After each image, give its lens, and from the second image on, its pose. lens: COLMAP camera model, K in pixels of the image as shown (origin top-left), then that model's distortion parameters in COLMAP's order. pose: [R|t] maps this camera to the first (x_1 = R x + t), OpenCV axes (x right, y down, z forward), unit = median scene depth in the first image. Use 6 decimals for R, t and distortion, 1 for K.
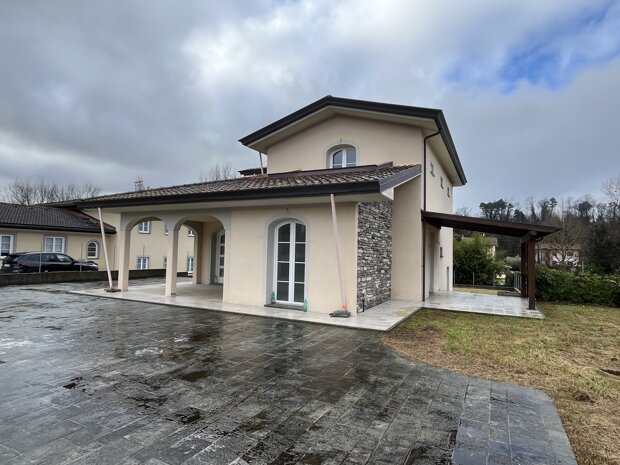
lens RADIAL K [[360.7, 0, 307.0], [0, 360.7, 236.1], [0, 0, 1]] dist [-0.004988, -0.001665]
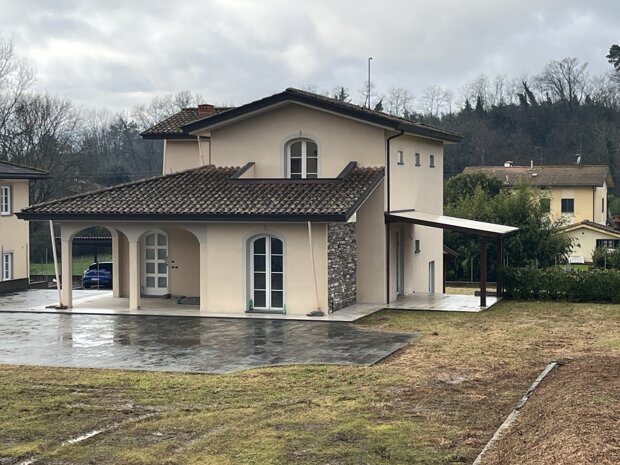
lens RADIAL K [[1121.7, 0, 310.7], [0, 1121.7, 232.5], [0, 0, 1]] dist [0.054980, 0.000000]
pose [[0.982955, -0.031386, 0.181150, -0.528634], [0.016608, 0.996450, 0.082530, -0.328208], [-0.183097, -0.078115, 0.979986, -2.368793]]
